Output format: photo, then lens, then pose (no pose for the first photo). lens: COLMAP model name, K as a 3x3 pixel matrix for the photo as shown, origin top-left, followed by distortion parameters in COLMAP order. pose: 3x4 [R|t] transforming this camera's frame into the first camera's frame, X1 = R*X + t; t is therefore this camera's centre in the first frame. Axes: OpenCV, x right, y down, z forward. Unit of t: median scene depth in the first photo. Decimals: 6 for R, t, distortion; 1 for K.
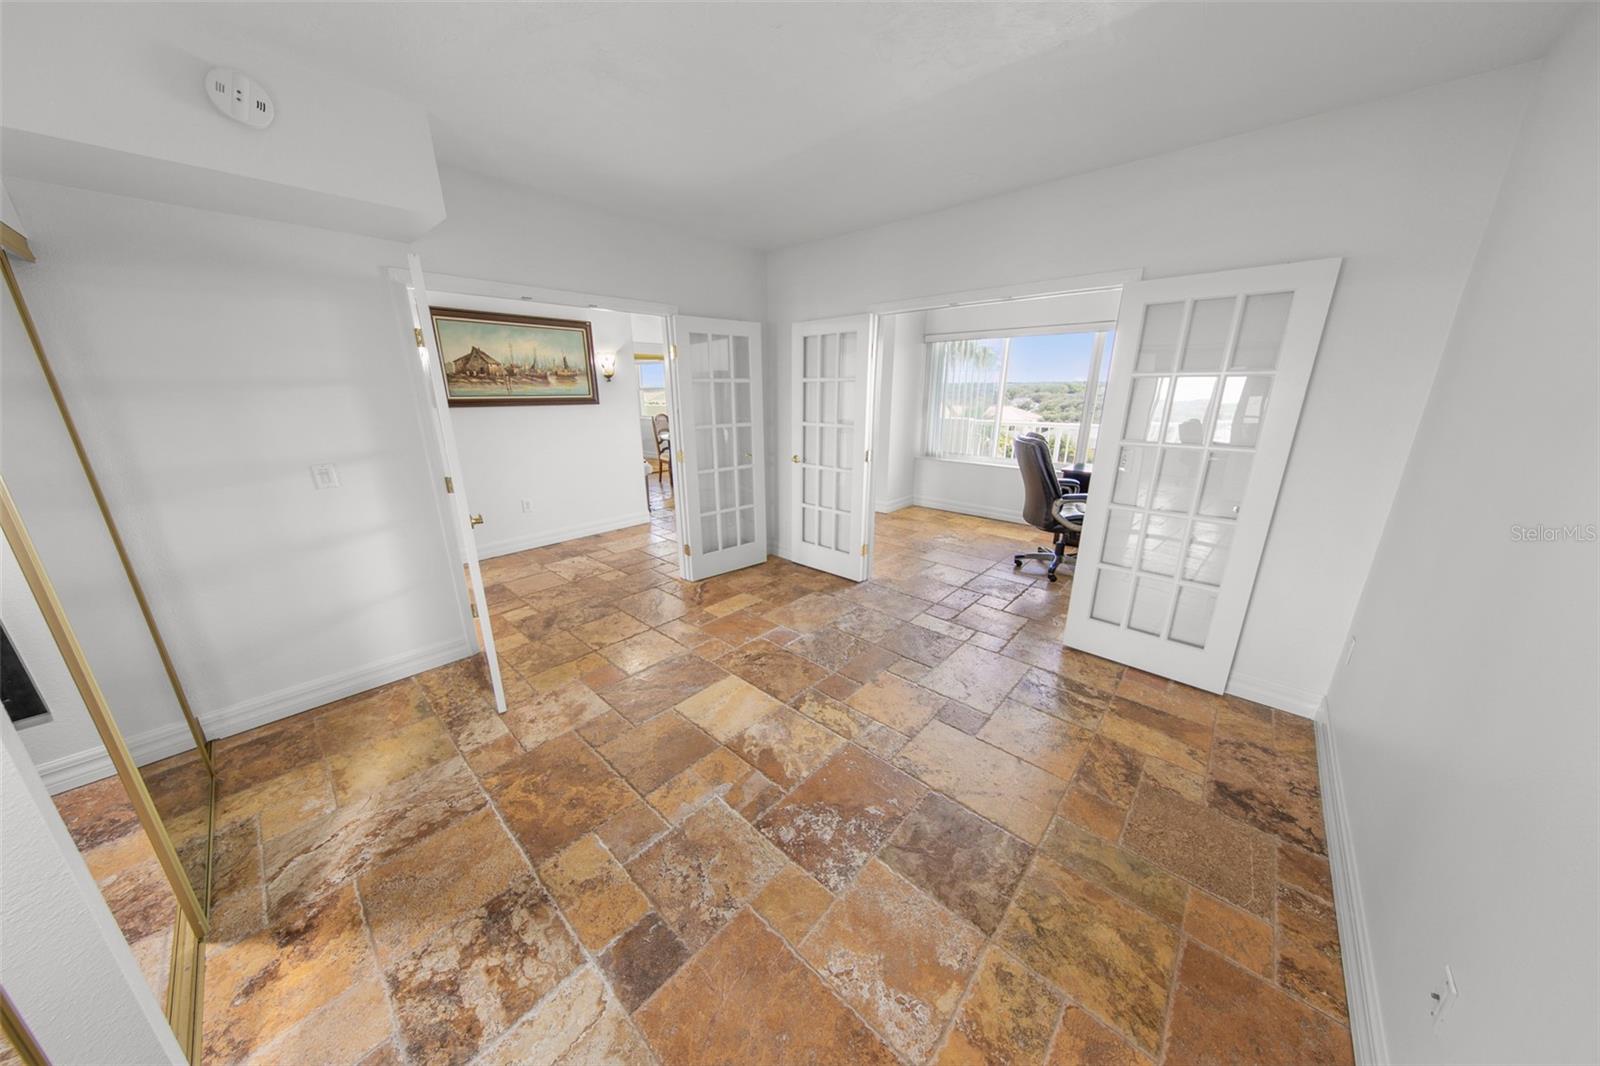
lens RADIAL K [[498.4, 0, 793.2], [0, 498.4, 534.6], [0, 0, 1]] dist [0.007526, -0.000207]
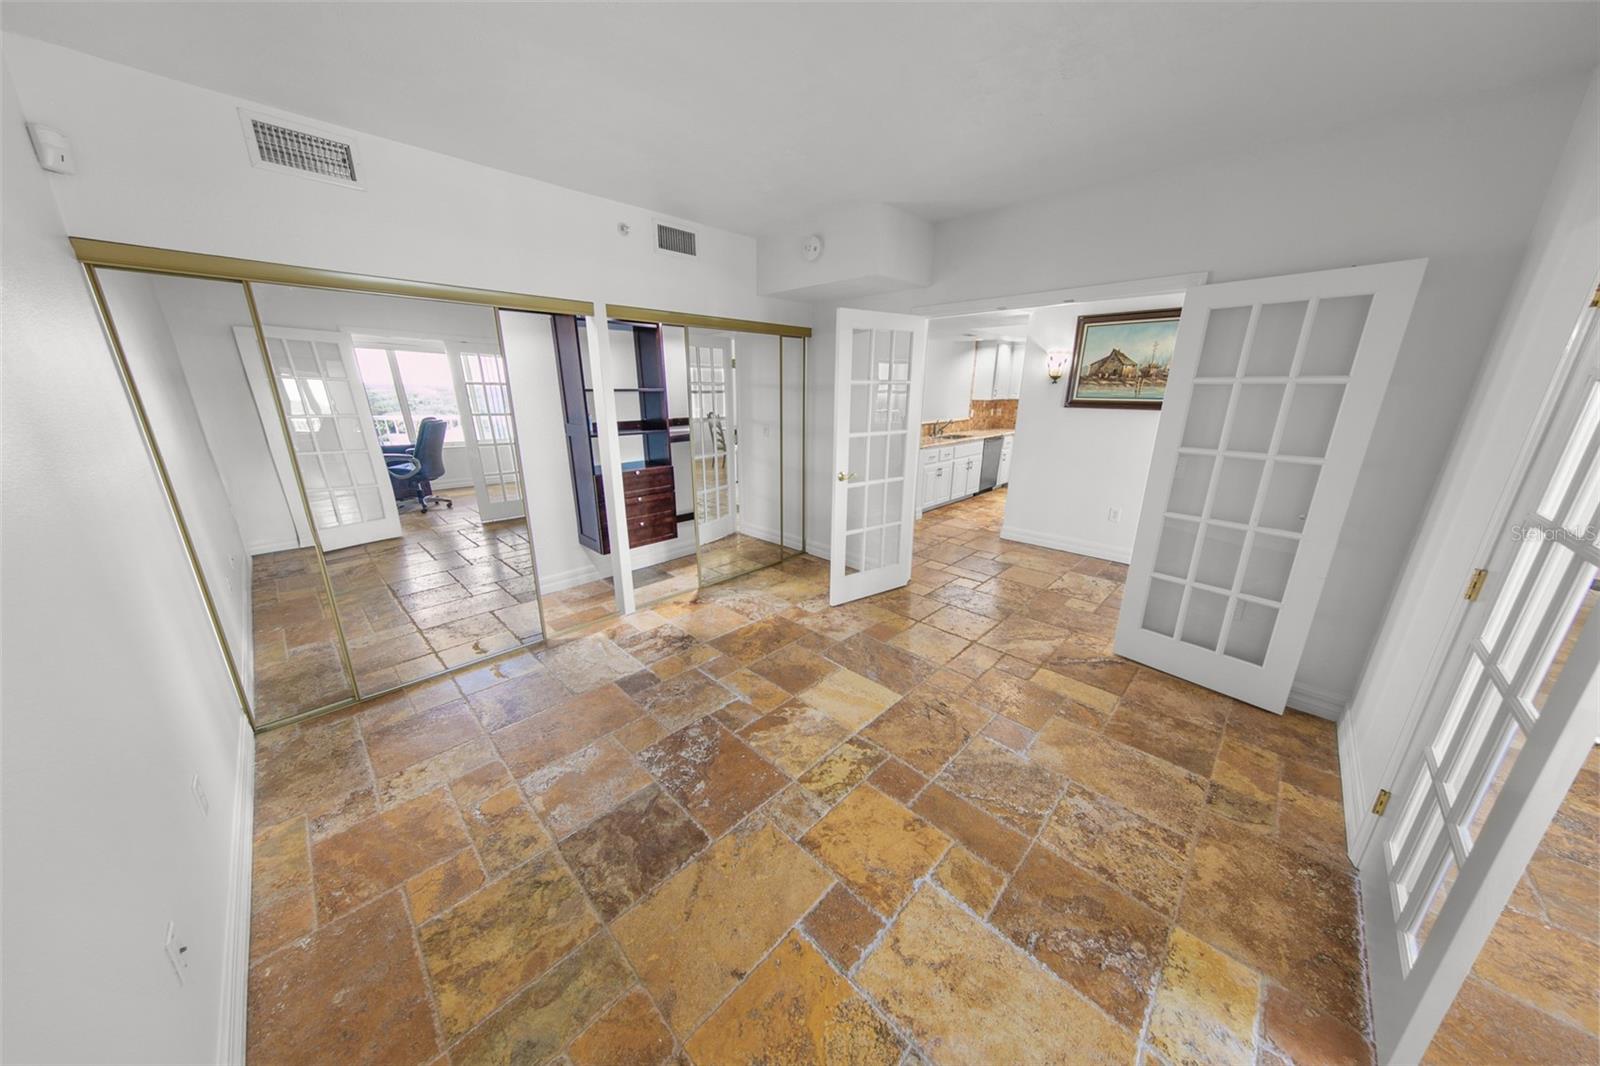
lens RADIAL K [[498.4, 0, 794.4], [0, 498.4, 532.3], [0, 0, 1]] dist [0.007526, -0.000207]
pose [[-0.036118, 0.284887, -0.957880, 0.951057], [-0.292205, 0.913606, 0.282737, -0.281389], [0.955673, 0.290110, 0.050248, 0.919054]]
